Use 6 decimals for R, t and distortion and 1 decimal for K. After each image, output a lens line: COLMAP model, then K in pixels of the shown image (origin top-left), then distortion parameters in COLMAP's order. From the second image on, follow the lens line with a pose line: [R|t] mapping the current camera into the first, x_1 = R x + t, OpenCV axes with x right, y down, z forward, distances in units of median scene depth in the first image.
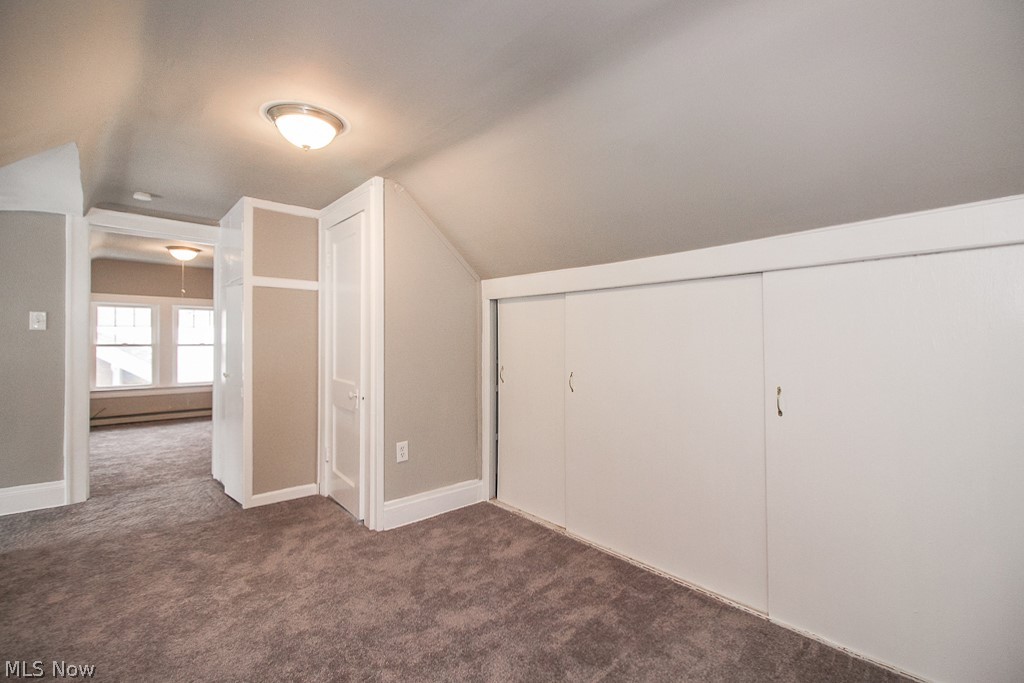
lens RADIAL K [[472.4, 0, 514.3], [0, 472.4, 330.5], [0, 0, 1]] dist [0.001427, -0.000538]
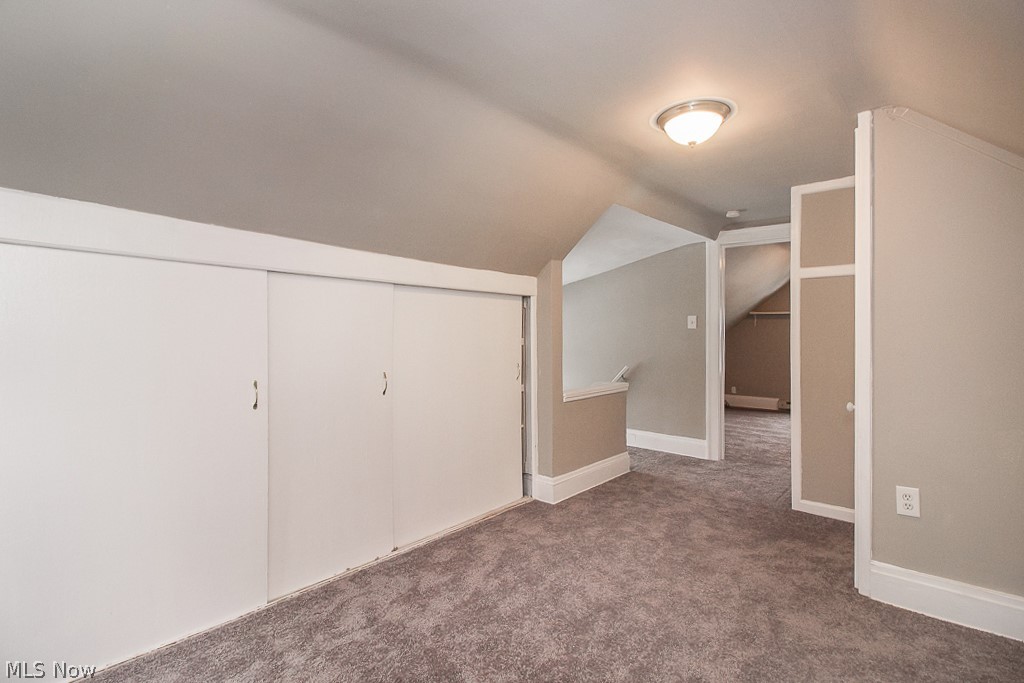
lens RADIAL K [[479.4, 0, 517.5], [0, 479.4, 335.8], [0, 0, 1]] dist [0.002820, -0.007970]
pose [[0.098694, -0.000375, -0.995118, 0.393532], [0.021908, 0.999758, 0.001796, 0.006448], [0.994877, -0.021978, 0.098679, 0.387306]]
